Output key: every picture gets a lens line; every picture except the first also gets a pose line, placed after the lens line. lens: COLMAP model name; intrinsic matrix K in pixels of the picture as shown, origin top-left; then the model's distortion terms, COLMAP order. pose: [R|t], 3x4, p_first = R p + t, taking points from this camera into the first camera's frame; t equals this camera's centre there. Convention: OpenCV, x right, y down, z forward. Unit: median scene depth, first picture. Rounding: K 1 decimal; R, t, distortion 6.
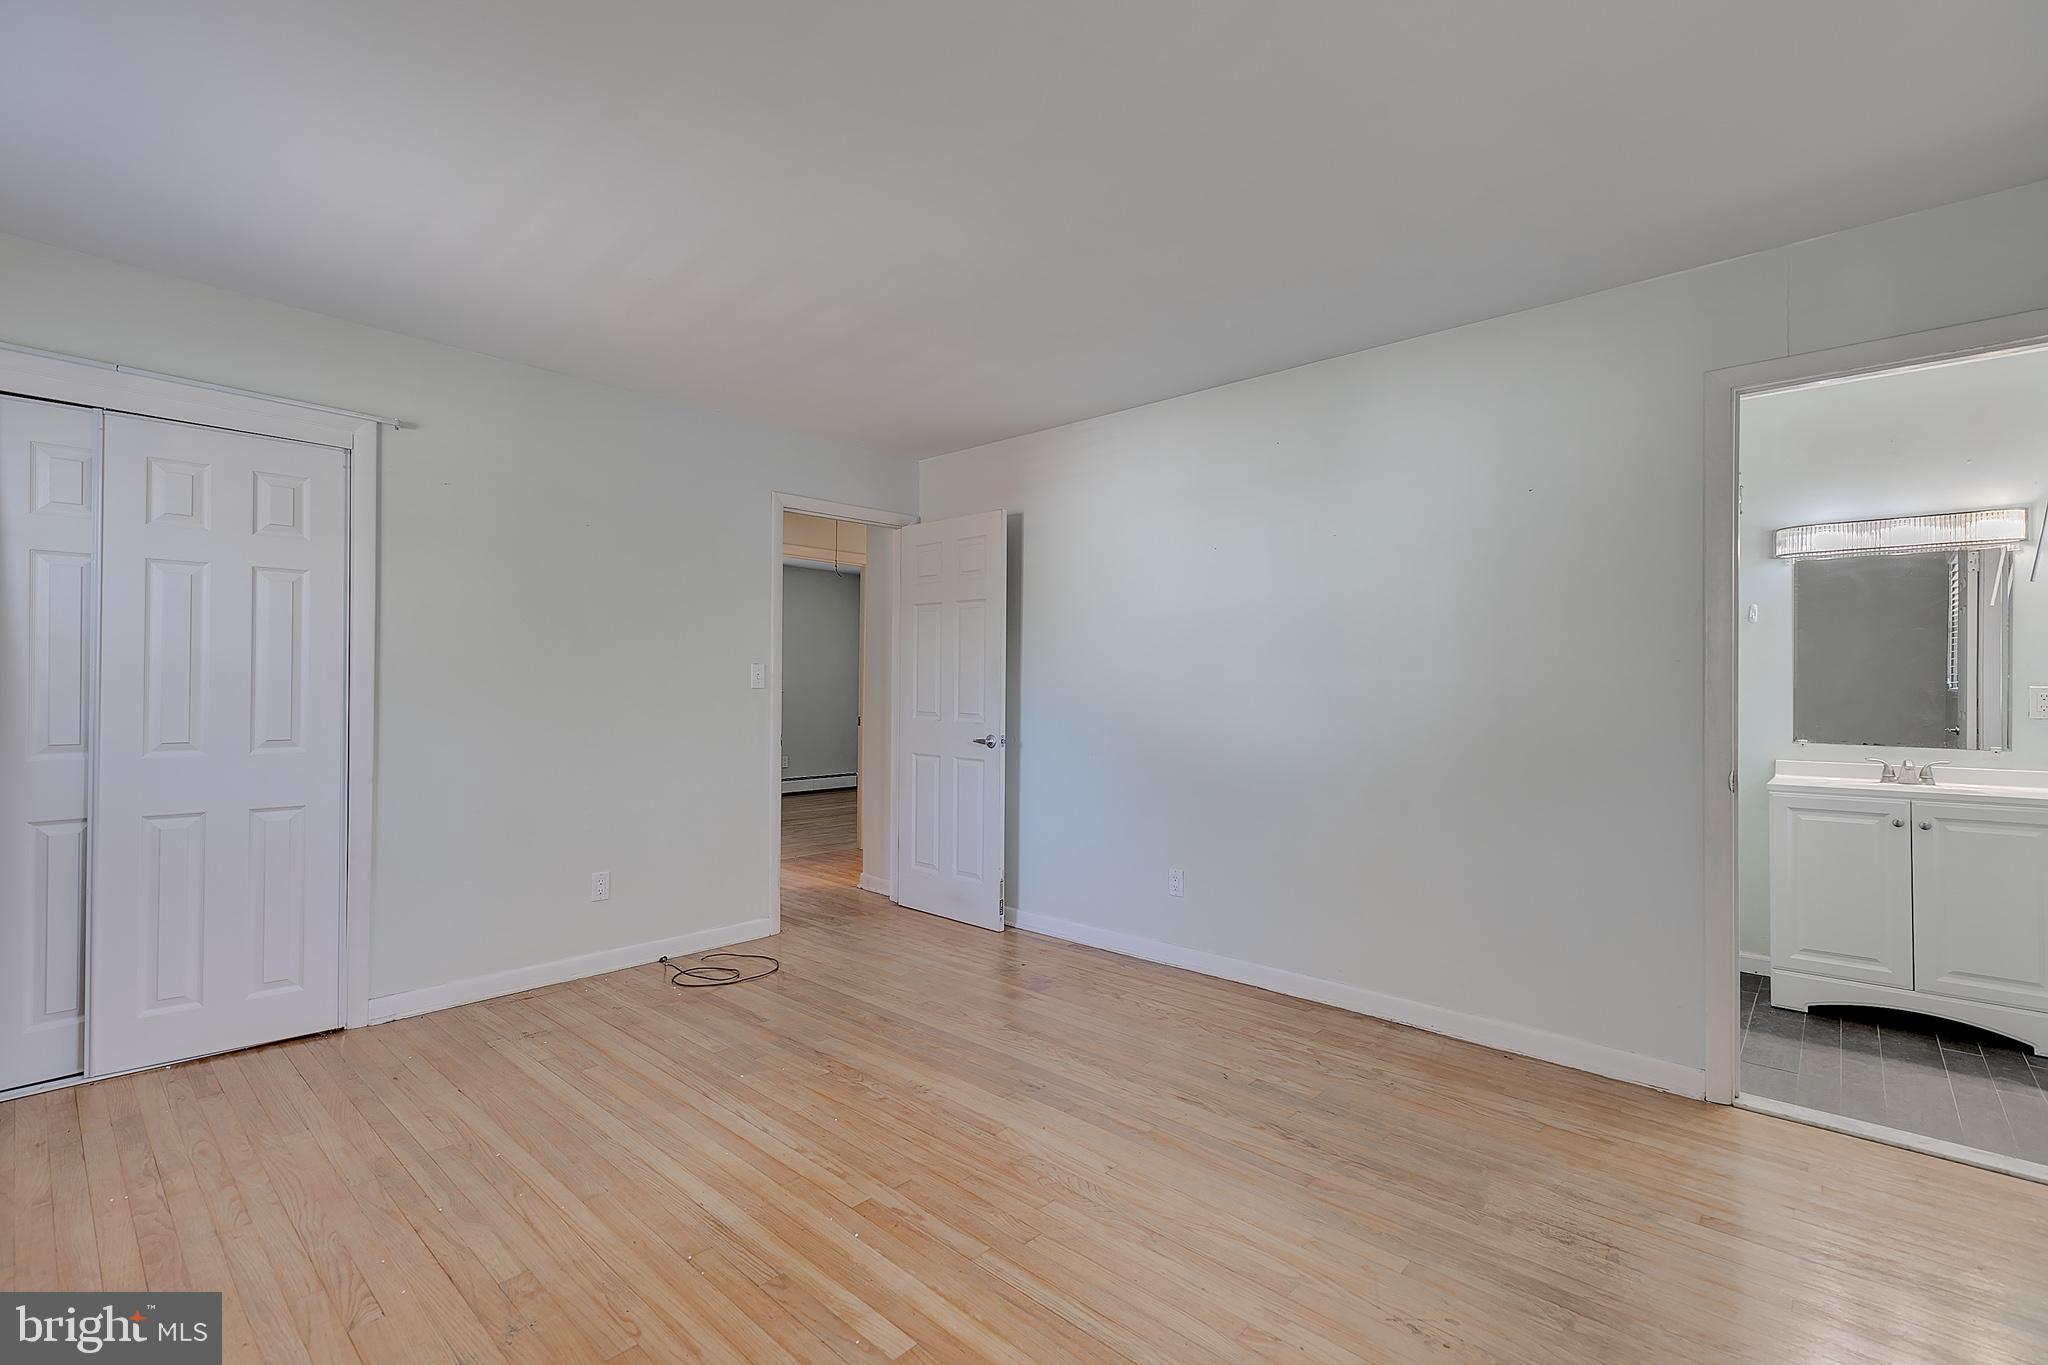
lens RADIAL K [[910.0, 0, 1022.7], [0, 910.0, 680.0], [0, 0, 1]] dist [0.006375, 0.000176]
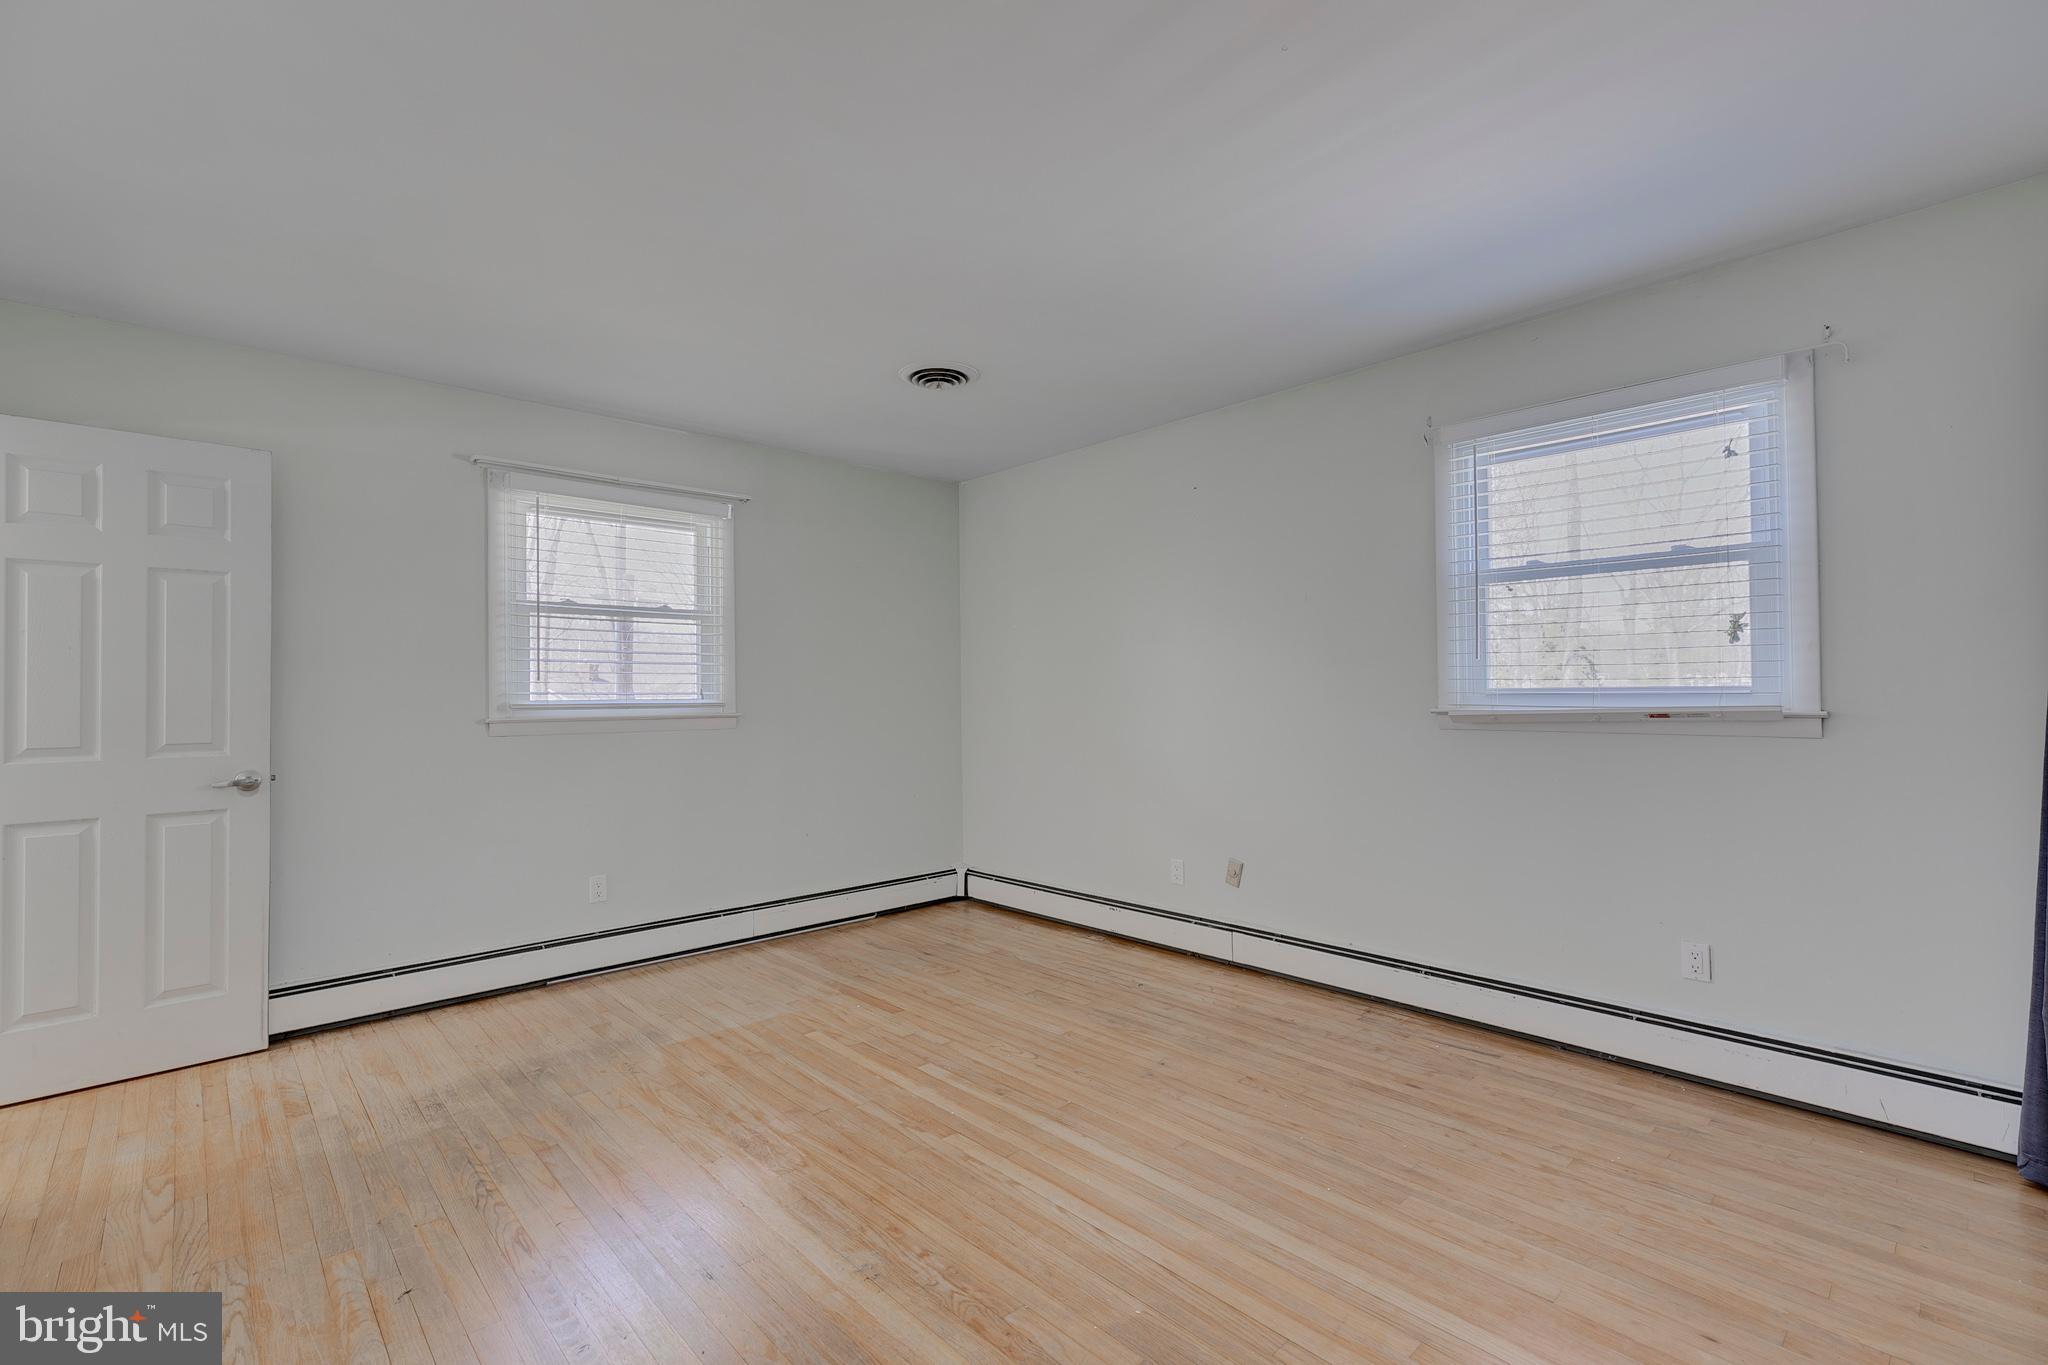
lens RADIAL K [[910.0, 0, 1022.7], [0, 910.0, 680.0], [0, 0, 1]] dist [0.006375, 0.000176]
pose [[-0.996586, 0.005418, 0.082379, -0.289350], [0.003577, 0.999741, -0.022476, 0.009511], [-0.082480, -0.022105, -0.996348, 1.697158]]
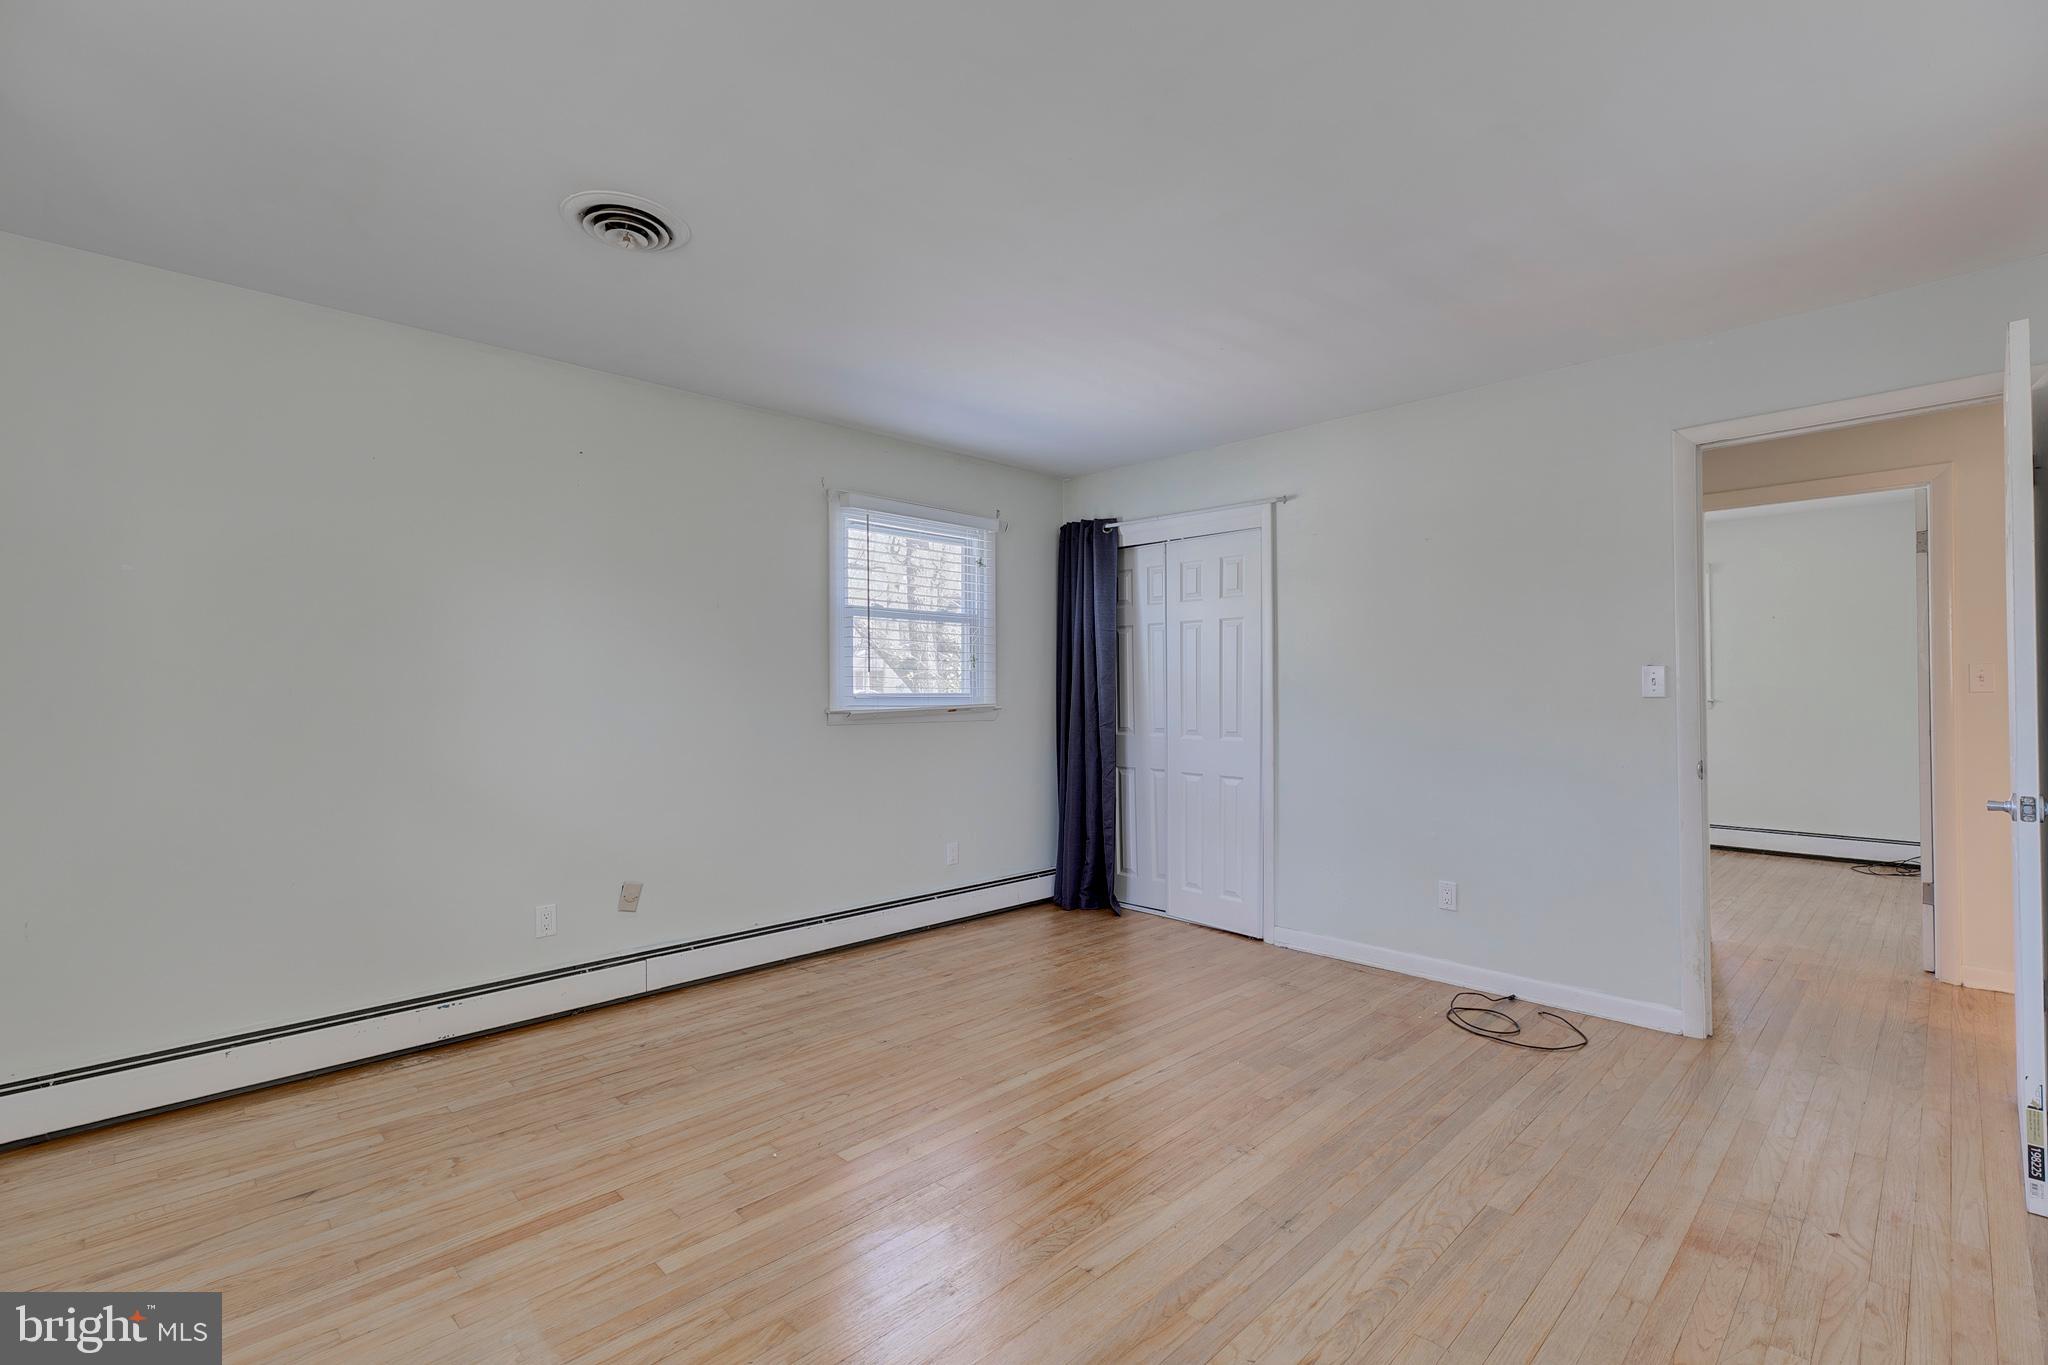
lens RADIAL K [[910.0, 0, 1022.7], [0, 910.0, 680.0], [0, 0, 1]] dist [0.006375, 0.000176]
pose [[-0.053934, -0.018633, -0.998371, 0.797957], [0.010690, 0.999758, -0.019237, 0.005821], [0.998487, -0.011710, -0.053722, 0.833851]]
